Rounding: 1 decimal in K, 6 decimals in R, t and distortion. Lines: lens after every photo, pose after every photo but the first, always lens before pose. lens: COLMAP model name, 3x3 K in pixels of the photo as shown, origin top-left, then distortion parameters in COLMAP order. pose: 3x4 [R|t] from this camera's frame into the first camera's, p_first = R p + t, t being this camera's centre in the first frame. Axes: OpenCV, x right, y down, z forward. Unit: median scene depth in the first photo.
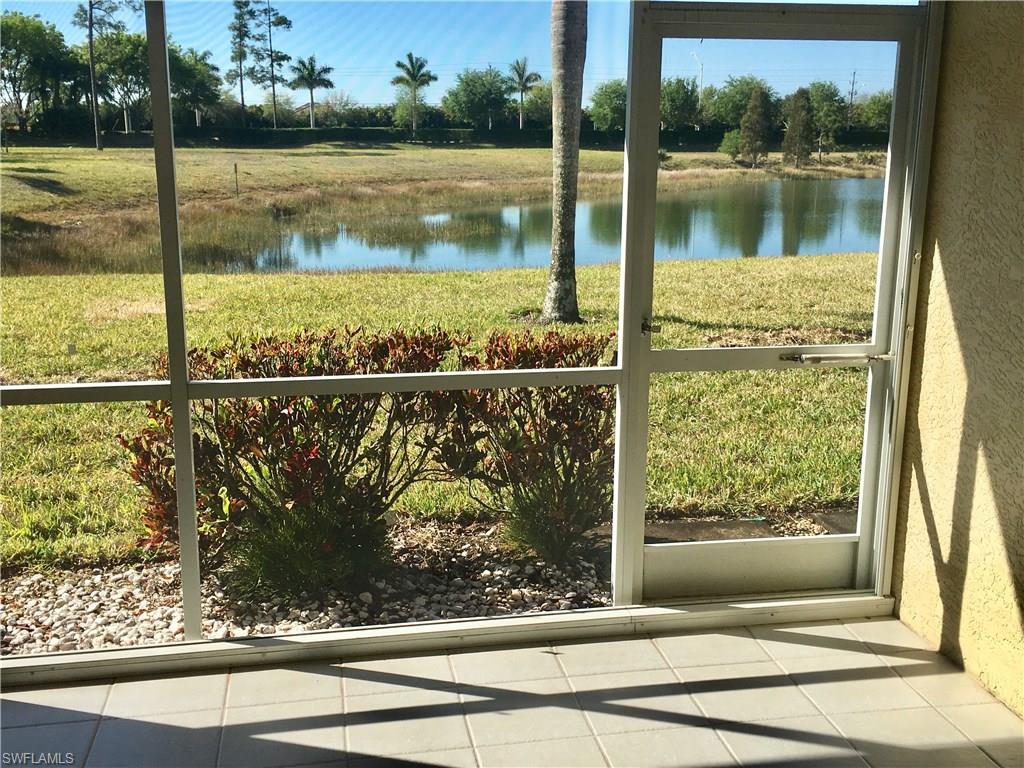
lens RADIAL K [[1059.2, 0, 510.8], [0, 1059.2, 379.3], [0, 0, 1]] dist [0.054659, 0.000000]
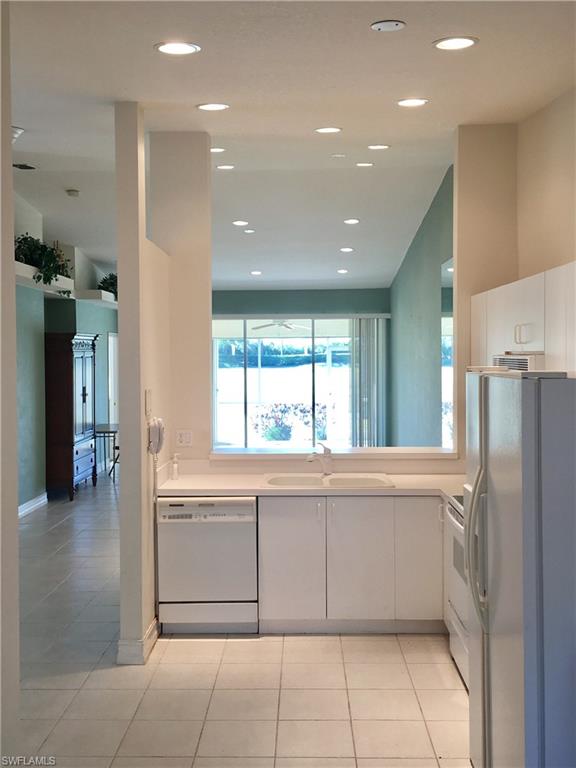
lens RADIAL K [[794.4, 0, 286.5], [0, 794.4, 384.0], [0, 0, 1]] dist [0.054659, 0.000000]
pose [[0.978569, -0.007250, -0.205792, 0.048162], [-0.032268, 0.981634, -0.188025, 0.045084], [0.203376, 0.190636, 0.960362, -0.206064]]
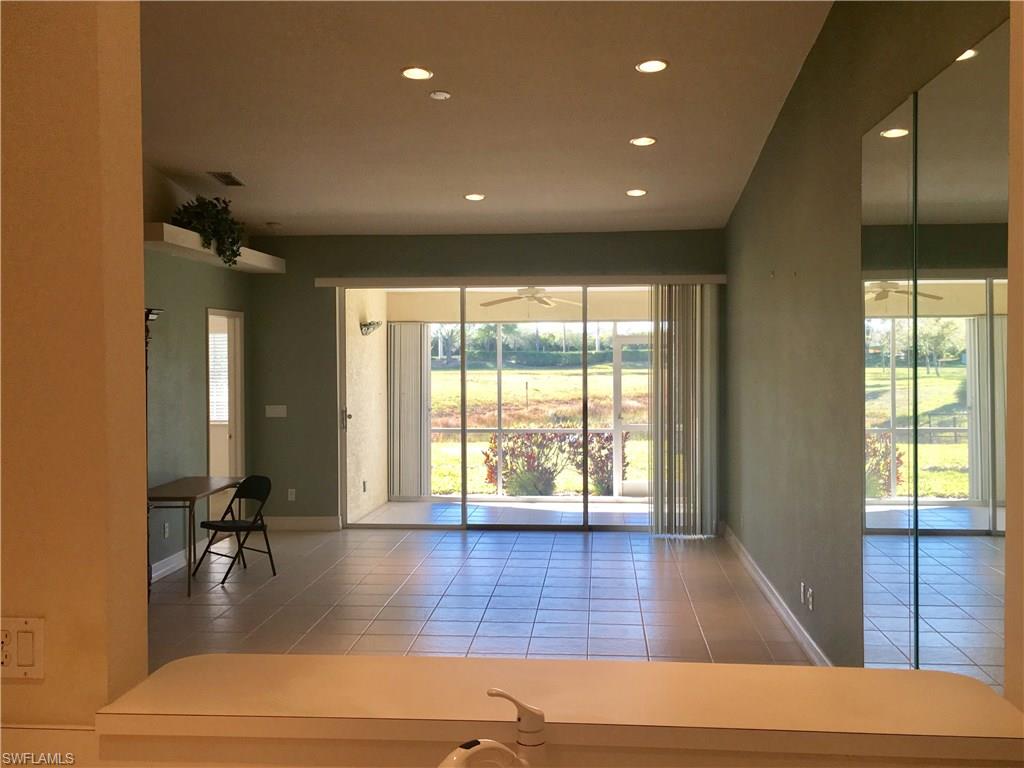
lens RADIAL K [[1059.2, 0, 507.5], [0, 1059.2, 382.4], [0, 0, 1]] dist [0.054659, 0.000000]
pose [[0.964066, -0.005296, -0.265609, 0.041971], [-0.047716, 0.980090, -0.192733, 0.032447], [0.261342, 0.198481, 0.944619, -0.151046]]
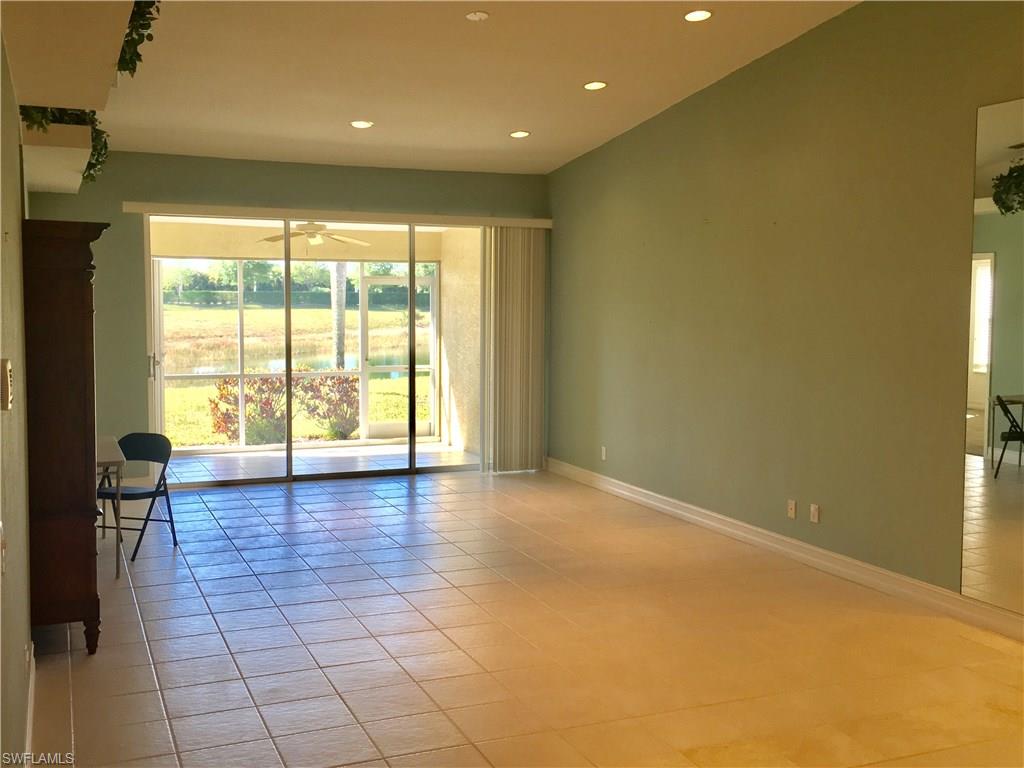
lens RADIAL K [[1059.2, 0, 510.0], [0, 1059.2, 376.7], [0, 0, 1]] dist [0.054659, 0.000000]
pose [[0.975933, -0.018903, 0.217248, -0.010576], [0.051101, 0.988321, -0.143564, 0.032146], [-0.211997, 0.151210, 0.965501, -0.150338]]
